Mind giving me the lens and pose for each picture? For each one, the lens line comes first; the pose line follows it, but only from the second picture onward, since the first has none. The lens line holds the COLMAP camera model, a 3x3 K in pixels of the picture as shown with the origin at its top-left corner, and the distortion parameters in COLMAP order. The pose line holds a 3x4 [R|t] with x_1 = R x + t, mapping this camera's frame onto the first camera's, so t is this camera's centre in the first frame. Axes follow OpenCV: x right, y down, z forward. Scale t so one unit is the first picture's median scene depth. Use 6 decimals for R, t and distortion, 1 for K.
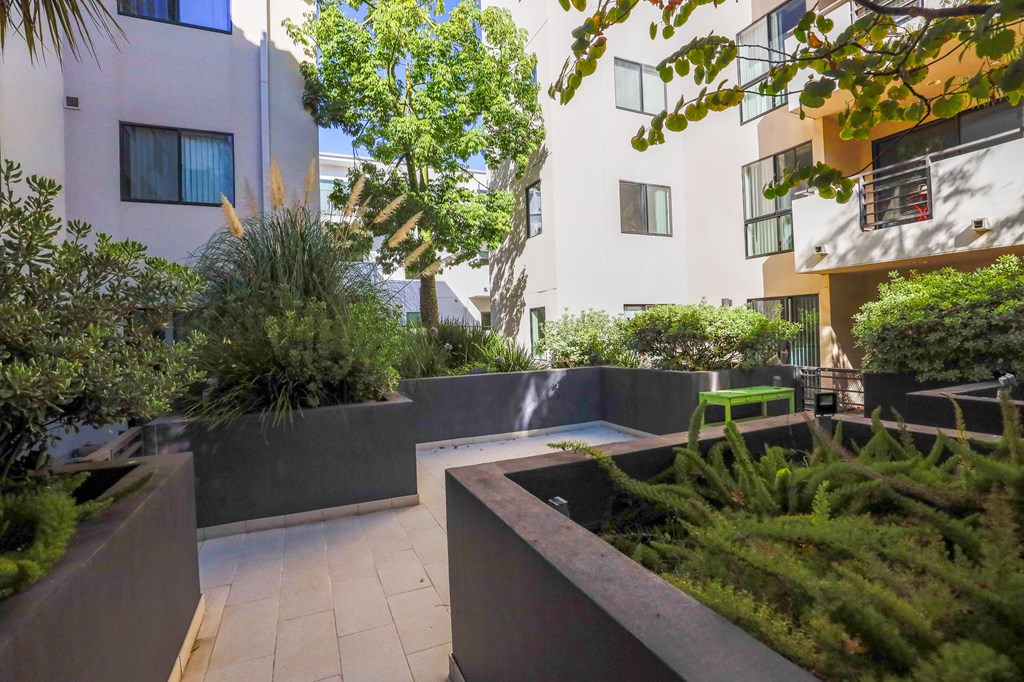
lens RADIAL K [[463.6, 0, 510.2], [0, 463.6, 335.4], [0, 0, 1]] dist [-0.011798, 0.000802]
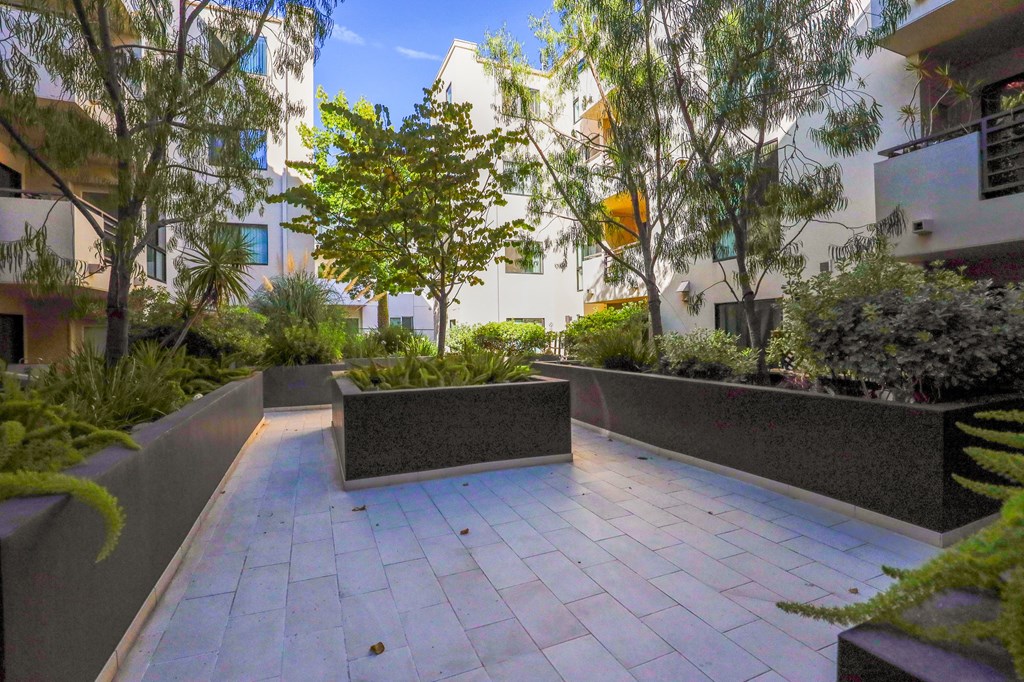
lens RADIAL K [[463.6, 0, 513.1], [0, 463.6, 340.2], [0, 0, 1]] dist [-0.011798, 0.000802]
pose [[0.999649, 0.014456, -0.022224, 0.682558], [-0.014316, 0.999877, 0.006415, -0.006846], [0.022314, -0.006094, 0.999732, -1.316043]]
